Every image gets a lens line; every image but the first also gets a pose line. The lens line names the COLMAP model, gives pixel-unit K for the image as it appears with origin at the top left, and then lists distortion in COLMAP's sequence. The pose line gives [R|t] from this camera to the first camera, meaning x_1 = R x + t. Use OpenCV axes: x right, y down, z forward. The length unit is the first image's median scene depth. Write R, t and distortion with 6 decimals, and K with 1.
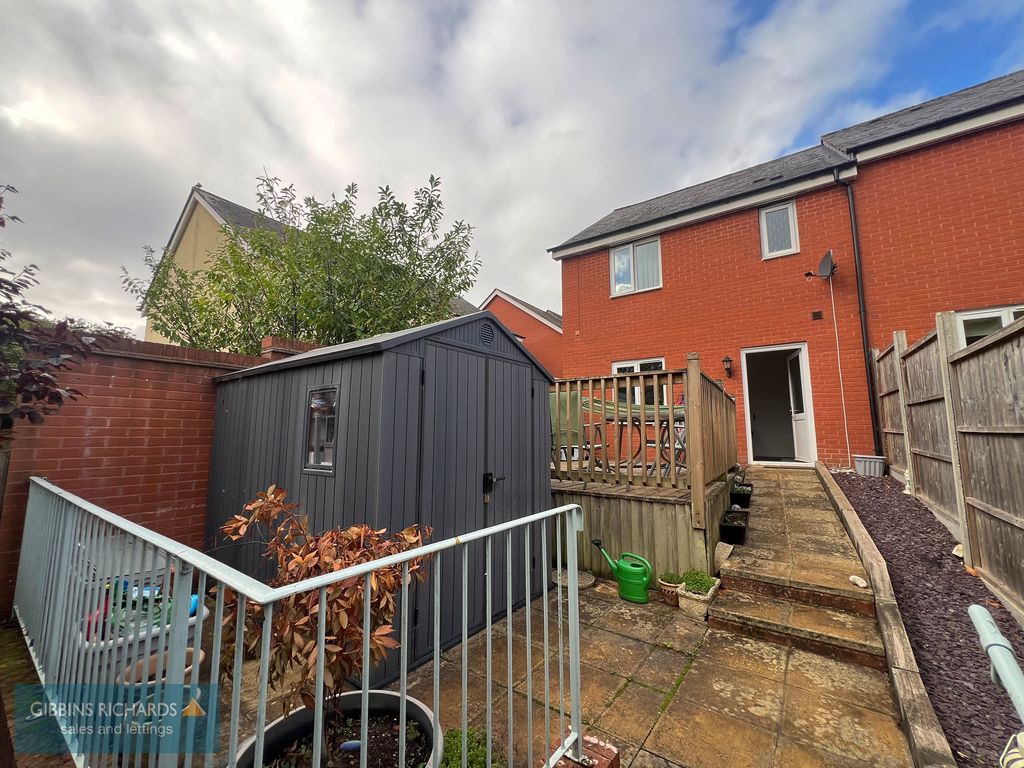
lens RADIAL K [[409.6, 0, 510.2], [0, 409.6, 384.5], [0, 0, 1]] dist [0.004459, 0.000253]
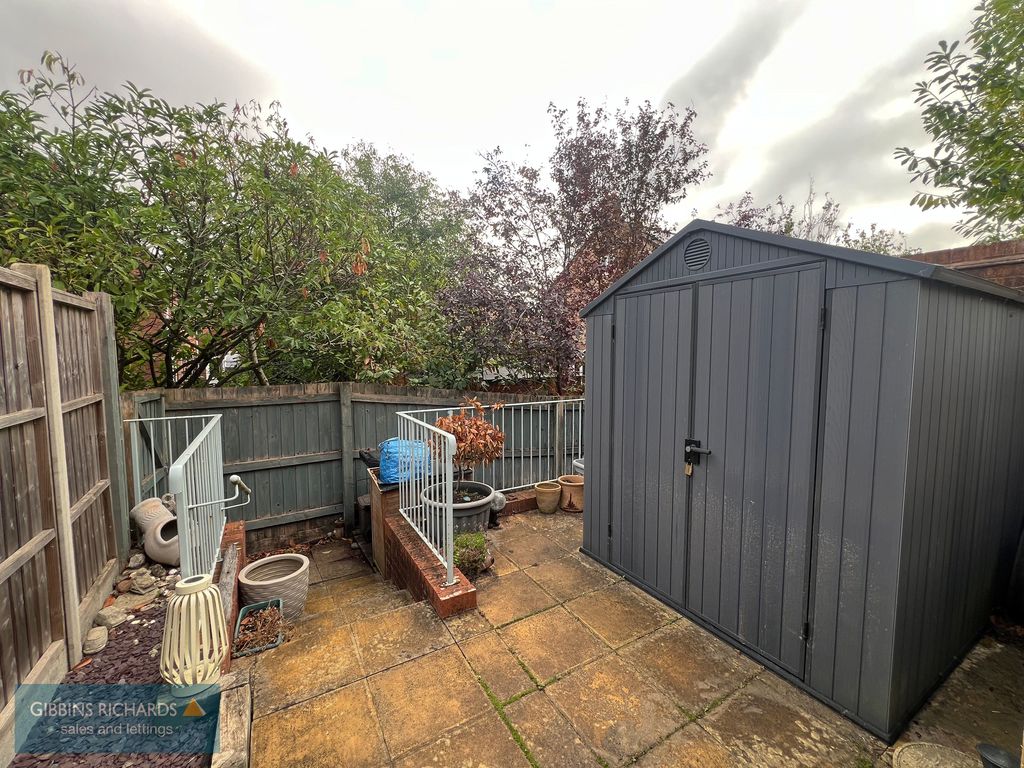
lens RADIAL K [[409.6, 0, 510.4], [0, 409.6, 383.0], [0, 0, 1]] dist [0.004459, 0.000253]
pose [[-0.404775, 0.071406, -0.911624, 0.913800], [0.106687, 0.993826, 0.030474, 0.056591], [0.908171, -0.084924, -0.409894, 1.185596]]
